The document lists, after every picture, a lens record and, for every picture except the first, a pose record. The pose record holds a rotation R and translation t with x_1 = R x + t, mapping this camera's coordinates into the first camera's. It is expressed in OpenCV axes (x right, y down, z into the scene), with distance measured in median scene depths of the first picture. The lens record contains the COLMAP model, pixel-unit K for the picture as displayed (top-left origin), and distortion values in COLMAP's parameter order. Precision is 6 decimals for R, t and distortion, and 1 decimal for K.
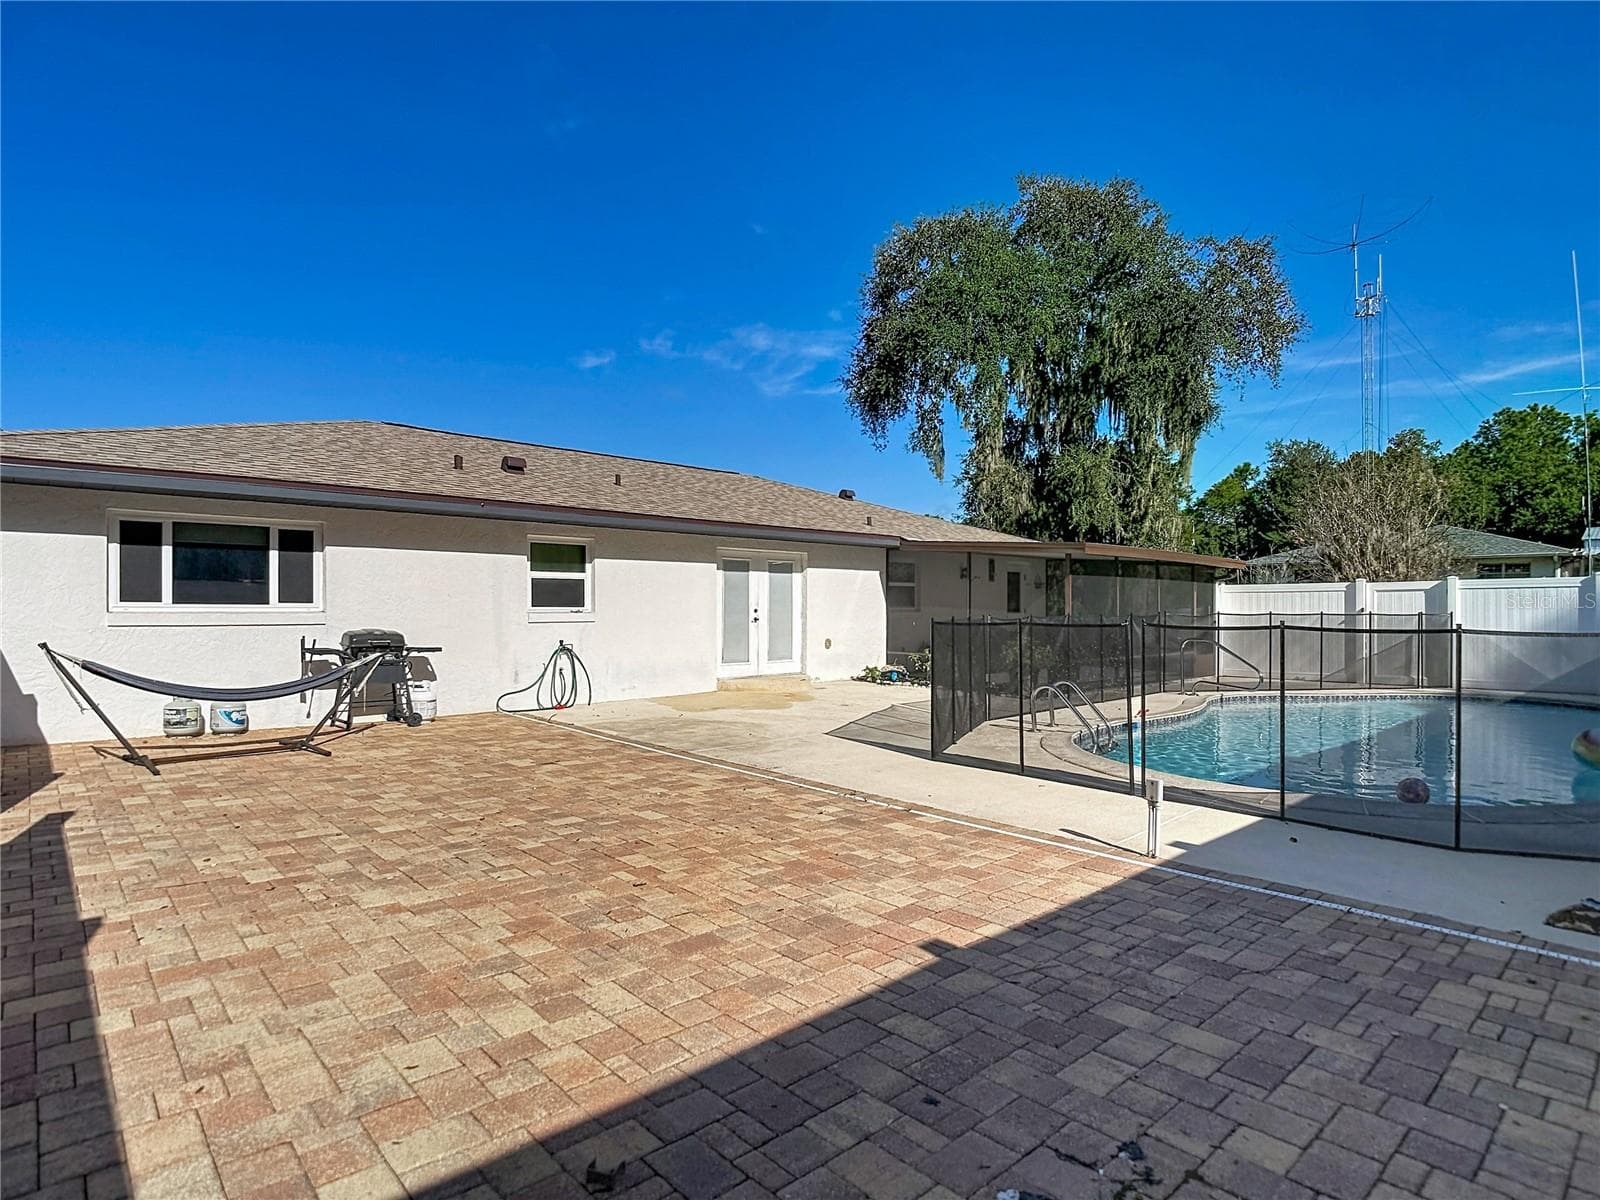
lens RADIAL K [[846.2, 0, 809.9], [0, 846.2, 605.1], [0, 0, 1]] dist [0.061479, -0.056489]
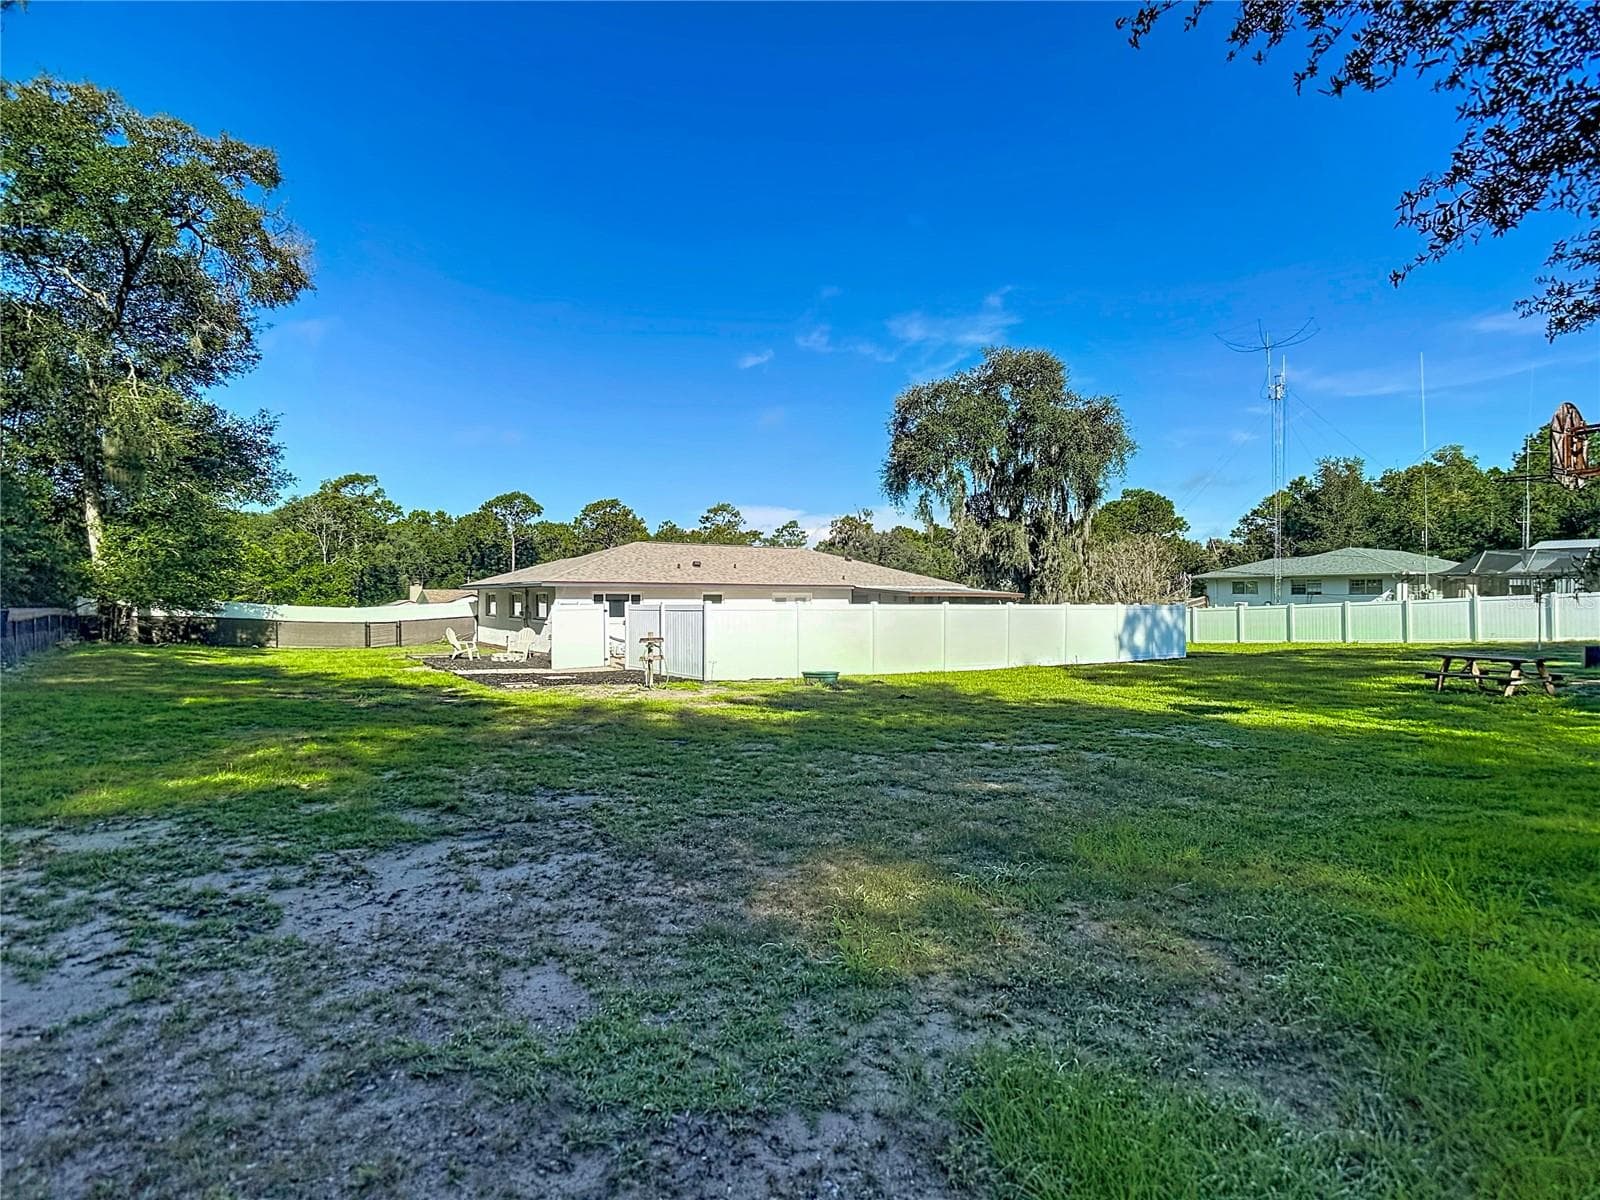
lens RADIAL K [[852.0, 0, 798.3], [0, 852.0, 602.8], [0, 0, 1]] dist [0.067664, -0.105524]
pose [[0.980706, -0.000820, -0.195488, 0.230519], [0.002338, 0.999969, 0.007531, -0.028486], [0.195475, -0.007842, 0.980677, -0.732352]]
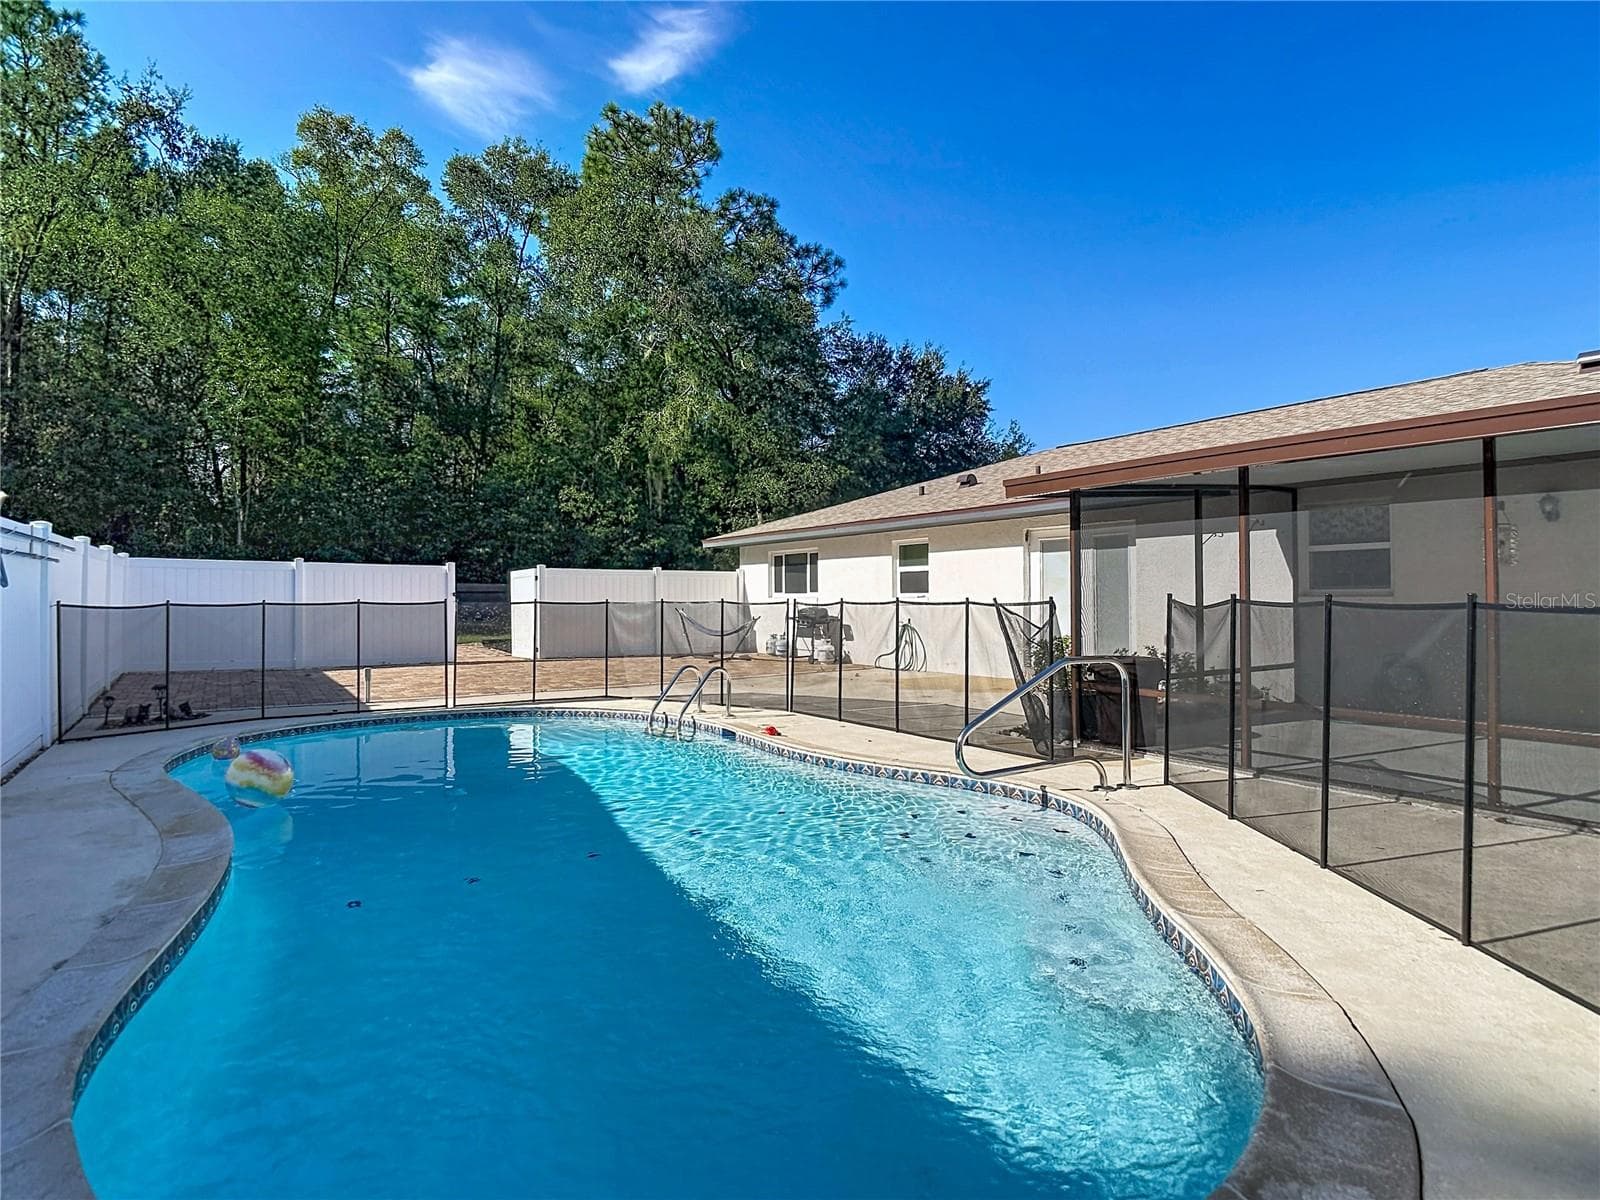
lens RADIAL K [[846.2, 0, 809.9], [0, 846.2, 605.1], [0, 0, 1]] dist [0.061479, -0.056489]
pose [[-0.181981, 0.011239, -0.983238, 0.416295], [0.005808, 0.999930, 0.010355, 0.003067], [0.983285, -0.003826, -0.182033, 0.433891]]
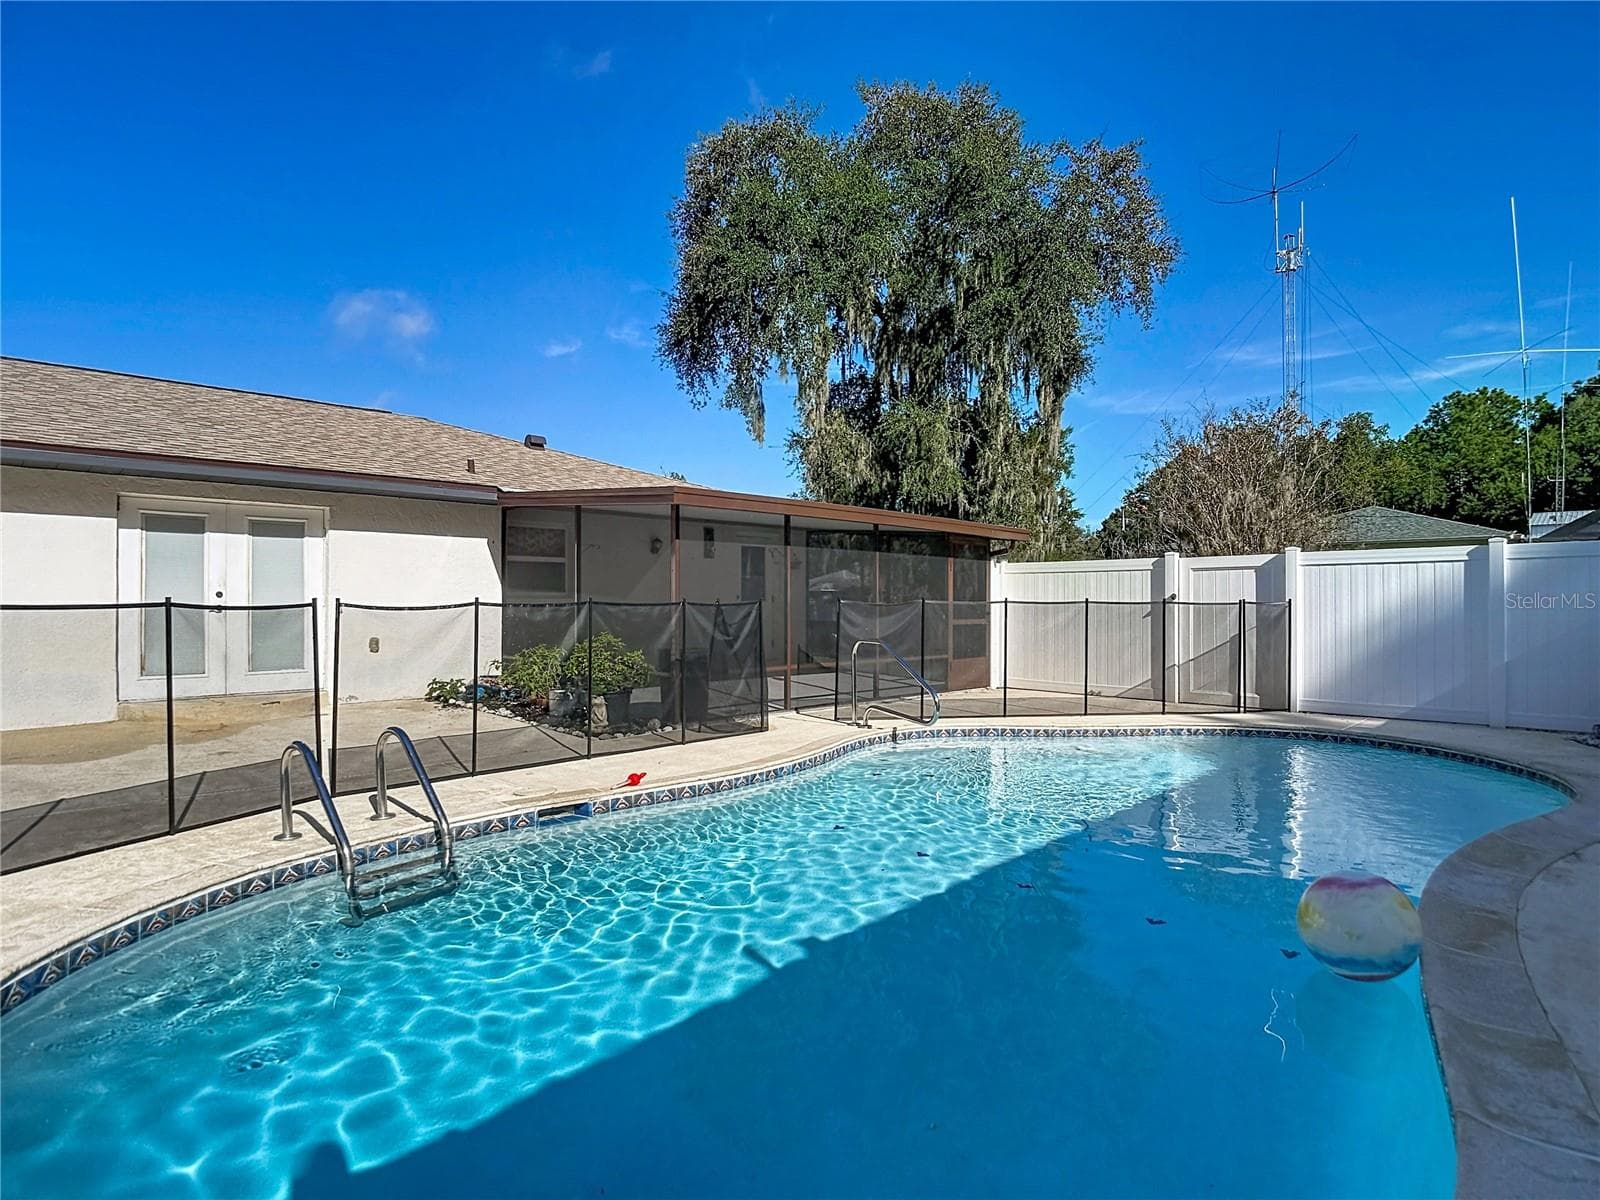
lens RADIAL K [[845.8, 0, 788.5], [0, 845.8, 600.1], [0, 0, 1]] dist [0.058498, -0.067987]
pose [[0.999945, 0.002125, 0.010291, 0.177423], [-0.002176, 0.999986, 0.004899, 0.003197], [-0.010281, -0.004921, 0.999935, 0.169246]]
